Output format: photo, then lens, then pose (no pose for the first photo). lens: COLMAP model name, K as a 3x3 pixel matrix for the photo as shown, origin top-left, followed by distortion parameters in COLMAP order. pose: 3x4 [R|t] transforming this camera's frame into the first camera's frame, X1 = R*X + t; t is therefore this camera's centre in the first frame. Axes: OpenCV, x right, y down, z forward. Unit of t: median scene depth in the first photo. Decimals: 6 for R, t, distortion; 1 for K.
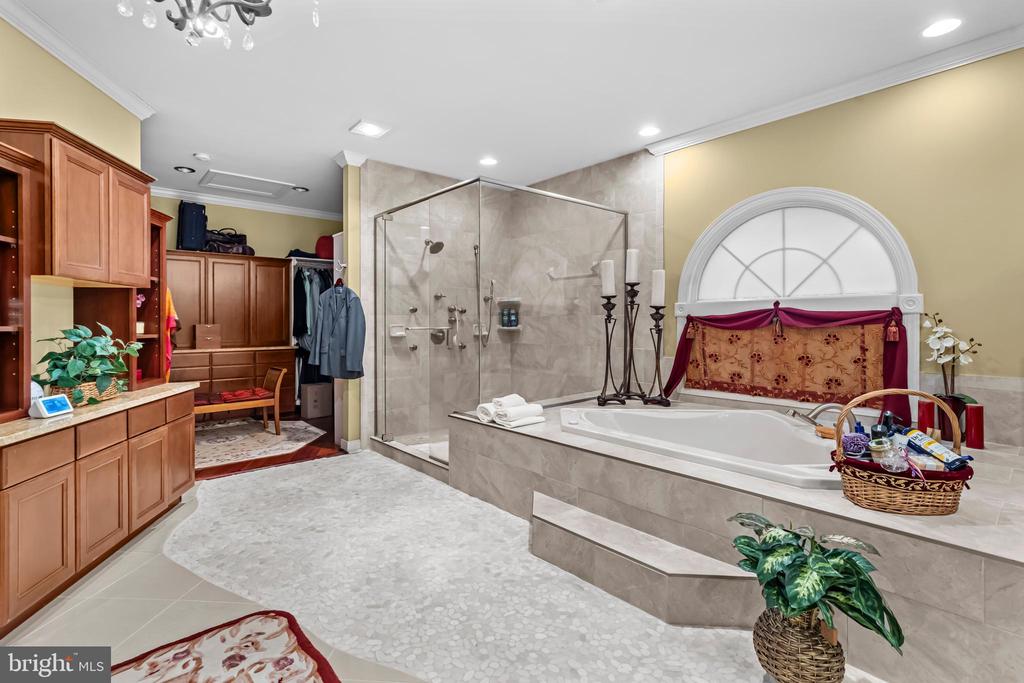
lens RADIAL K [[479.4, 0, 488.3], [0, 479.4, 322.1], [0, 0, 1]] dist [0.001048, -0.000158]
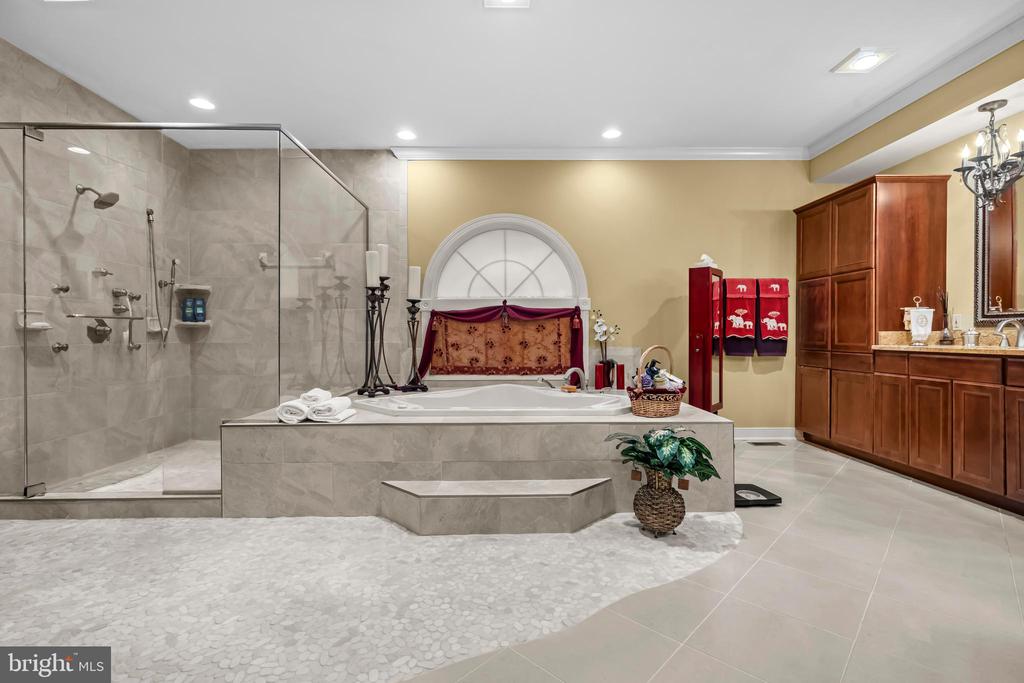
lens RADIAL K [[479.4, 0, 510.7], [0, 479.4, 338.1], [0, 0, 1]] dist [0.001048, -0.000158]
pose [[0.630873, -0.002512, 0.775882, -0.381207], [-0.000323, 0.999994, 0.003501, 0.053213], [-0.775886, -0.002459, 0.630868, 0.166101]]
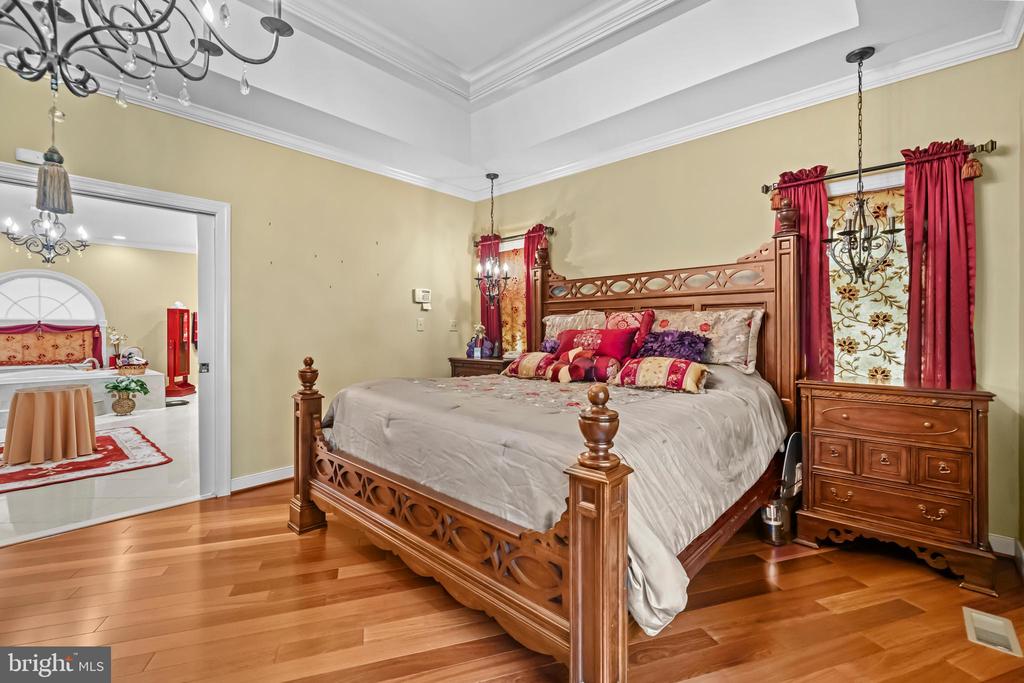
lens RADIAL K [[440.0, 0, 507.5], [0, 440.0, 328.3], [0, 0, 1]] dist [-0.002844, -0.000674]
pose [[-0.134681, 0.007495, 0.990861, -1.605591], [0.001969, 0.999971, -0.007296, 0.010395], [-0.990887, 0.000968, -0.134692, -0.812033]]
